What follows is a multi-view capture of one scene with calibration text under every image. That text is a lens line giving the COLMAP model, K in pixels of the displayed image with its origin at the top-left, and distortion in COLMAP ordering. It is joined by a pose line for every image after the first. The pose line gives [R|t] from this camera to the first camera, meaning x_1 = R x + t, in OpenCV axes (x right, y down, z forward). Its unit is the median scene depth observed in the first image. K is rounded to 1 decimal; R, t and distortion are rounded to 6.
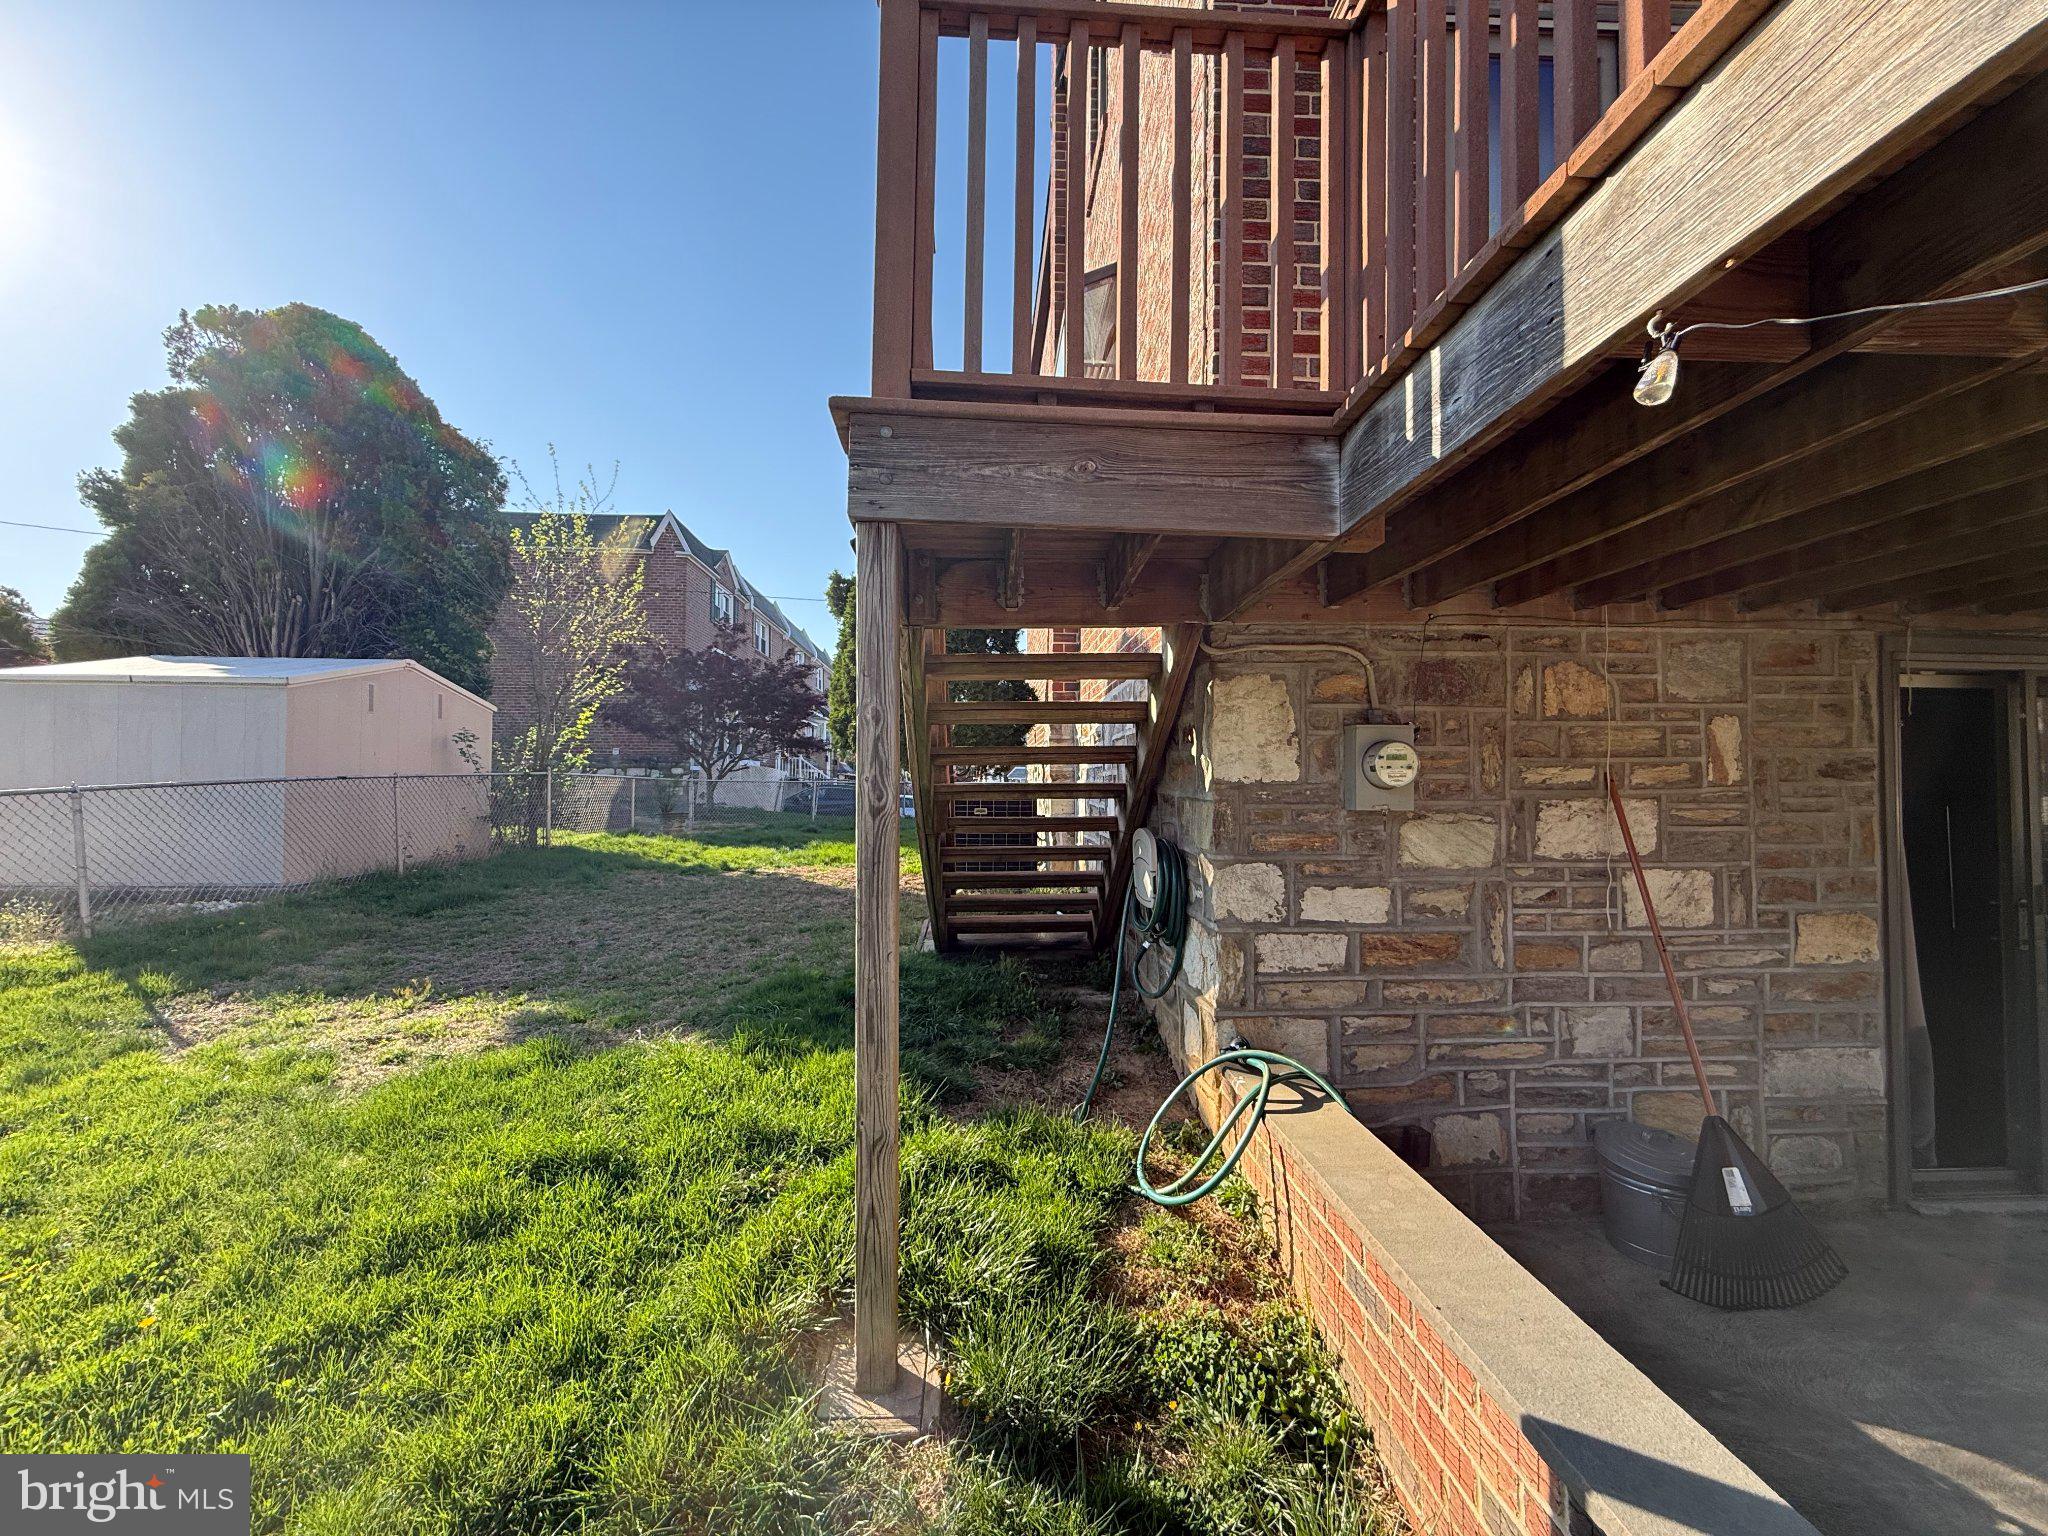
lens RADIAL K [[819.8, 0, 1026.2], [0, 819.8, 771.7], [0, 0, 1]] dist [0.001329, 0.000472]
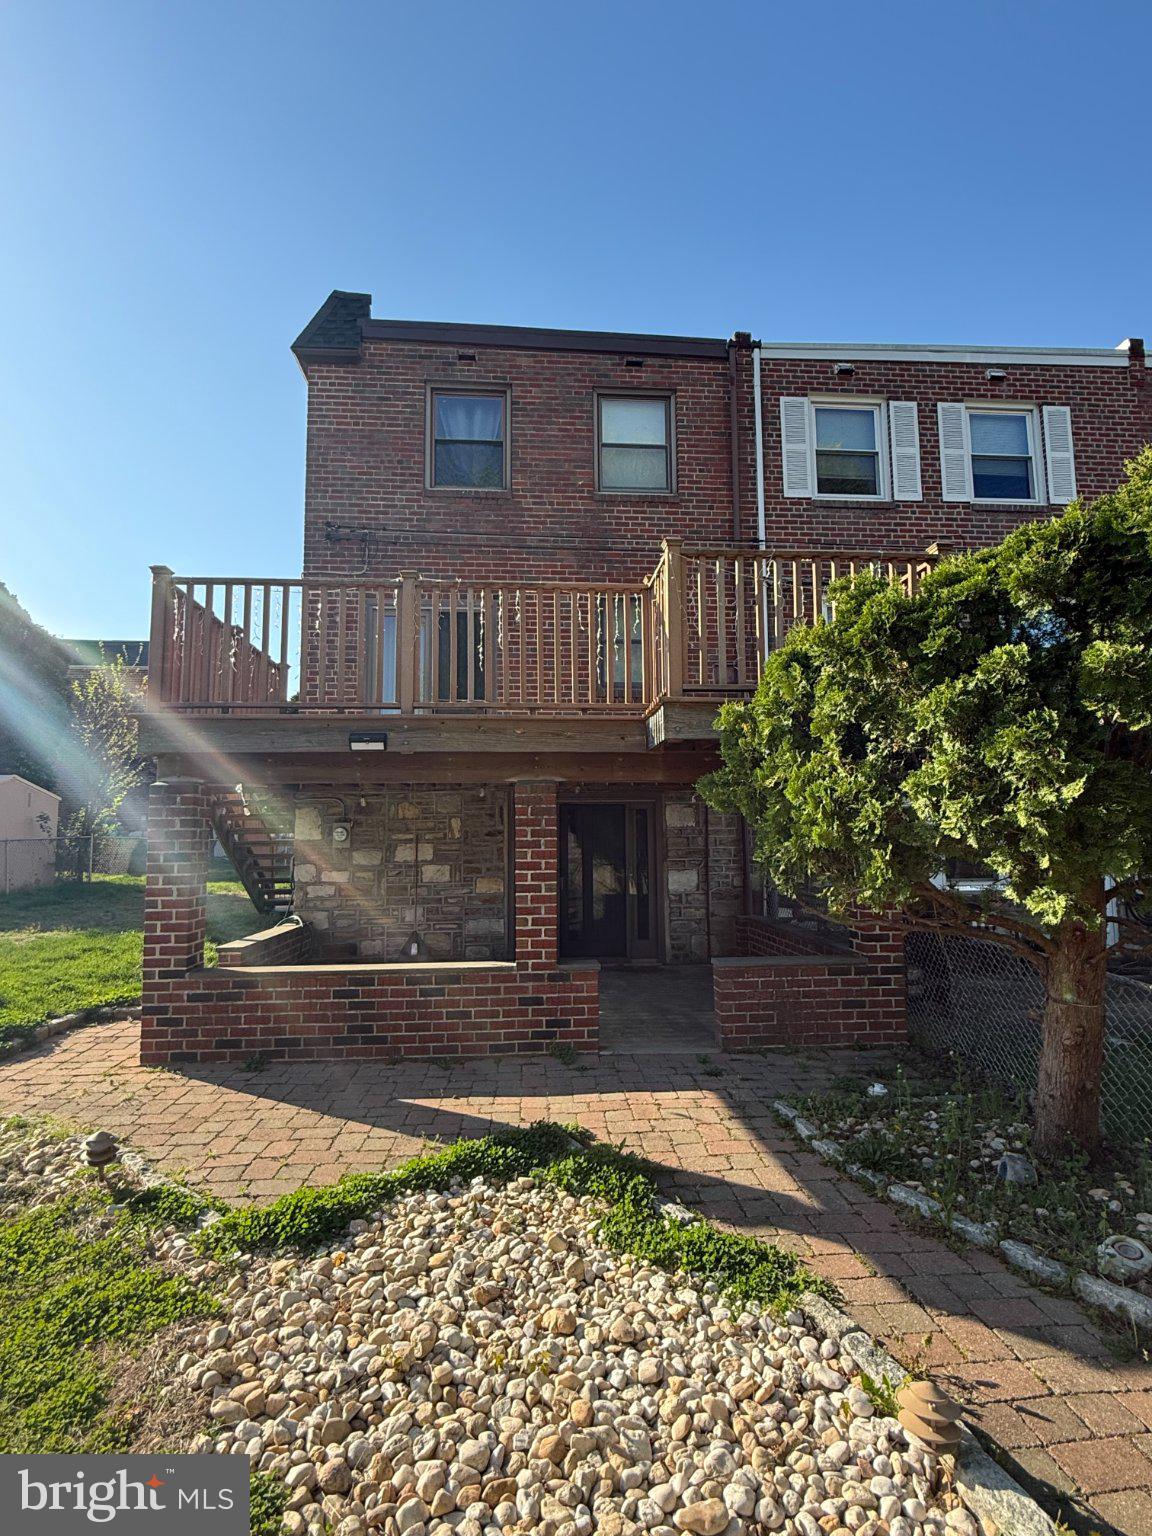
lens RADIAL K [[799.3, 0, 579.5], [0, 799.3, 766.8], [0, 0, 1]] dist [0.000413, -0.000154]
pose [[0.999692, -0.011209, 0.022155, 1.287047], [0.012819, 0.997182, -0.073912, -0.029292], [-0.021264, 0.074173, 0.997019, -2.239034]]
